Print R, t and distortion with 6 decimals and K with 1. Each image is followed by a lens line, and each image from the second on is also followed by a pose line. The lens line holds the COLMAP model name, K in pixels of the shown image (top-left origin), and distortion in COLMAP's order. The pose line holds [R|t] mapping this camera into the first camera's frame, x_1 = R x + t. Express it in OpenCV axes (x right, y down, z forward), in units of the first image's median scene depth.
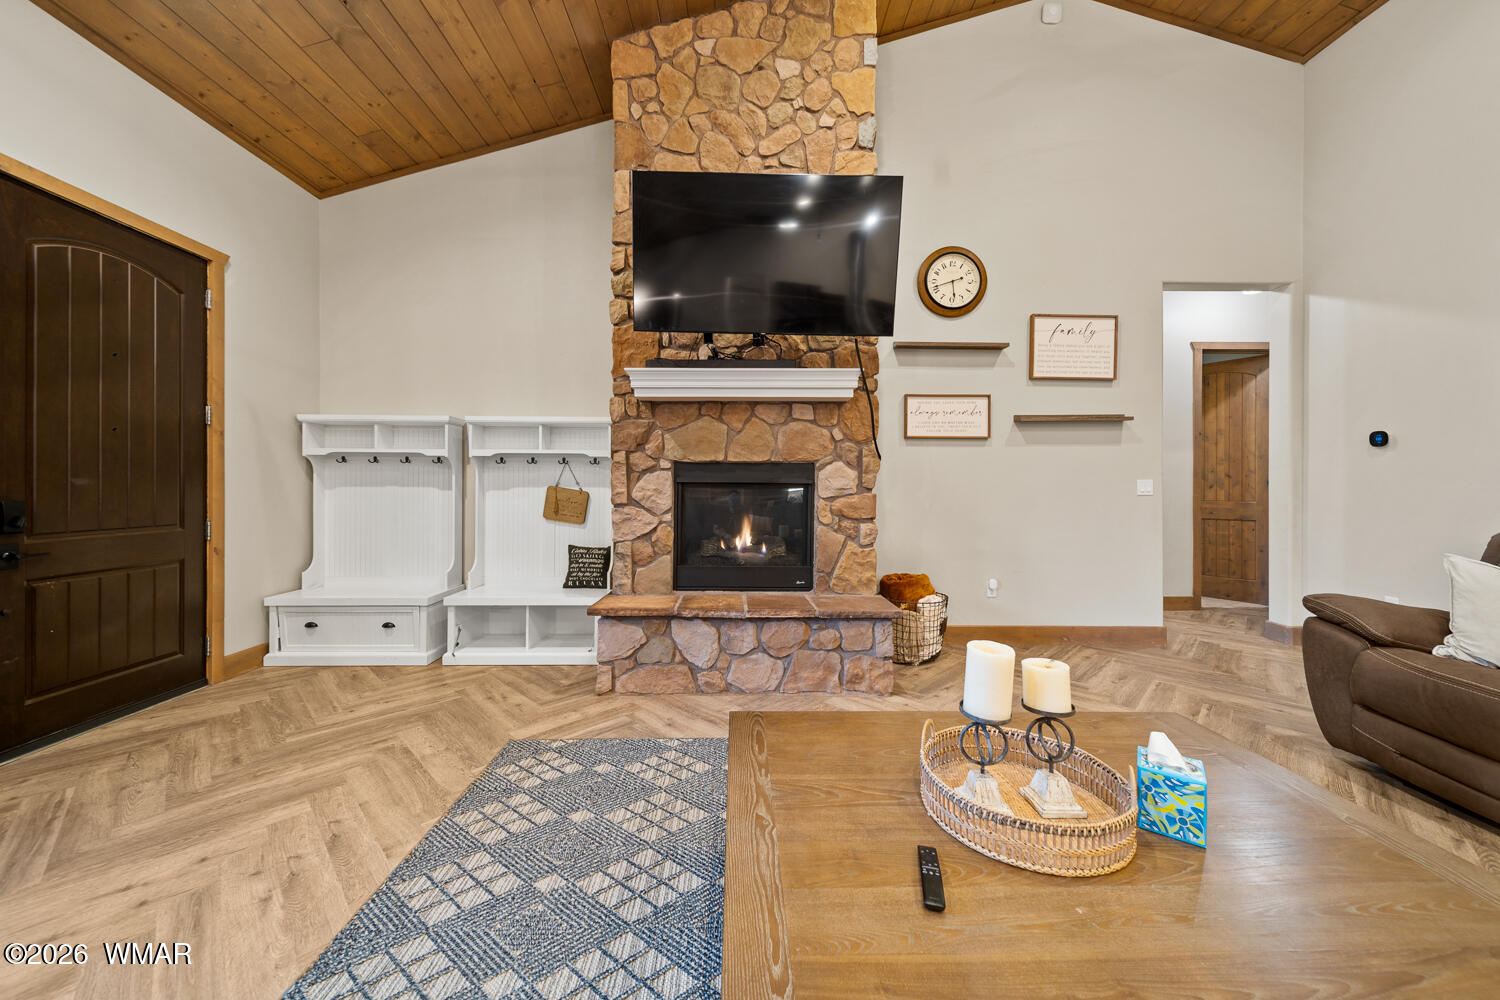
lens RADIAL K [[534.7, 0, 746.2], [0, 534.7, 487.1], [0, 0, 1]] dist [0.006307, -0.000421]
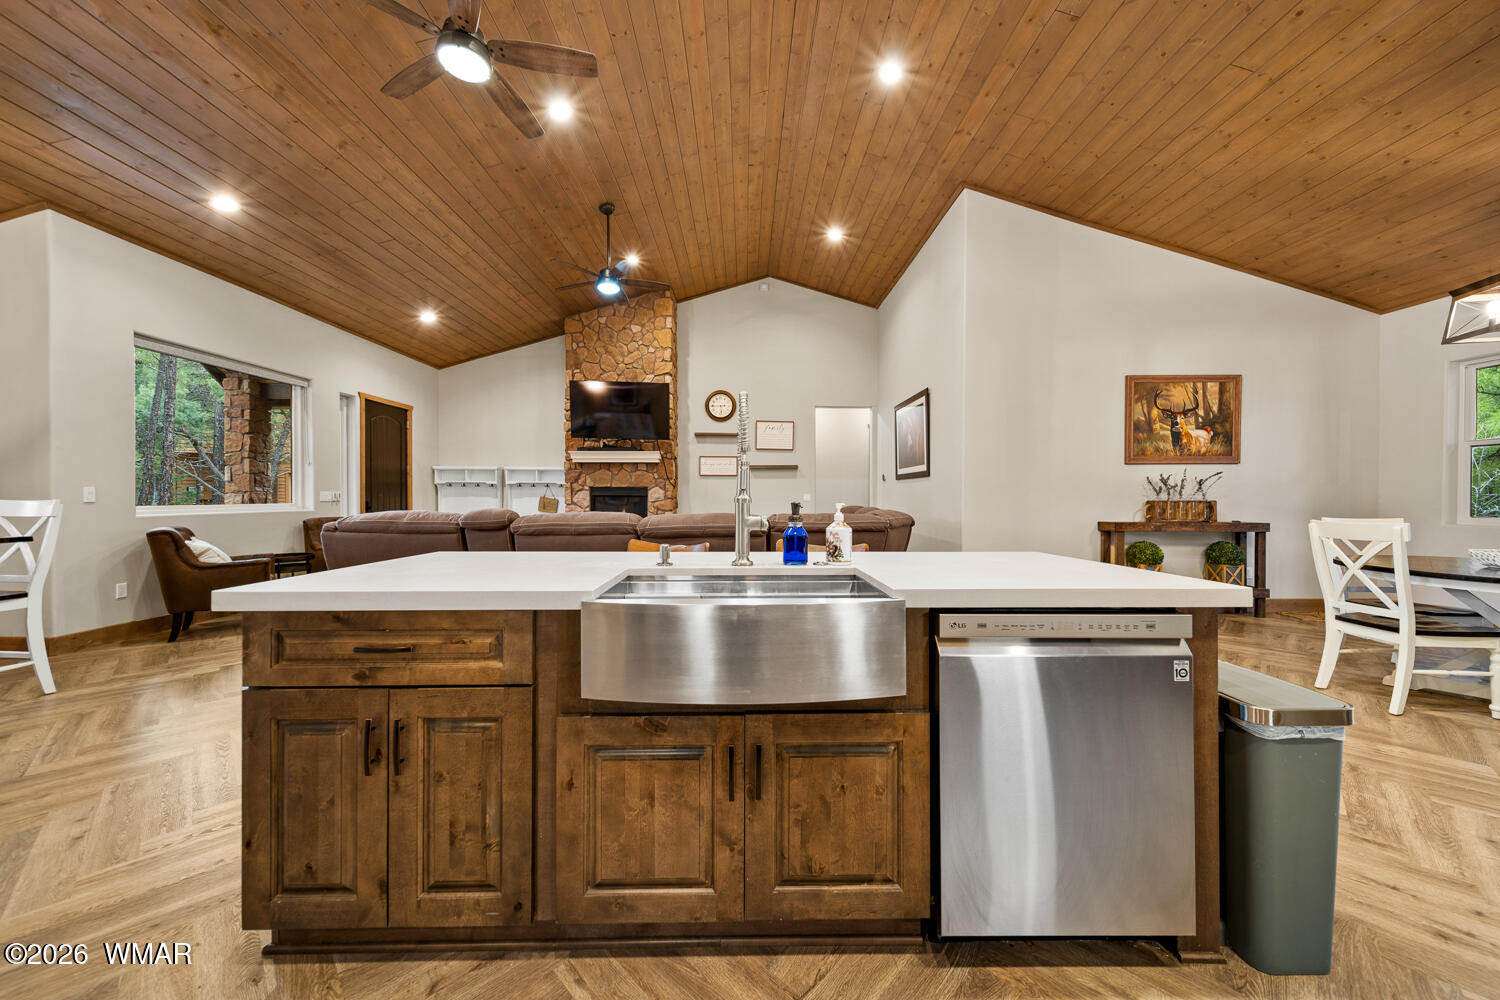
lens RADIAL K [[534.7, 0, 754.7], [0, 534.7, 500.0], [0, 0, 1]] dist [0.006307, -0.000421]
pose [[0.999977, 0.001186, 0.006697, 0.612035], [-0.001229, 0.999979, 0.006378, -0.004417], [-0.006690, -0.006386, 0.999957, -1.487349]]
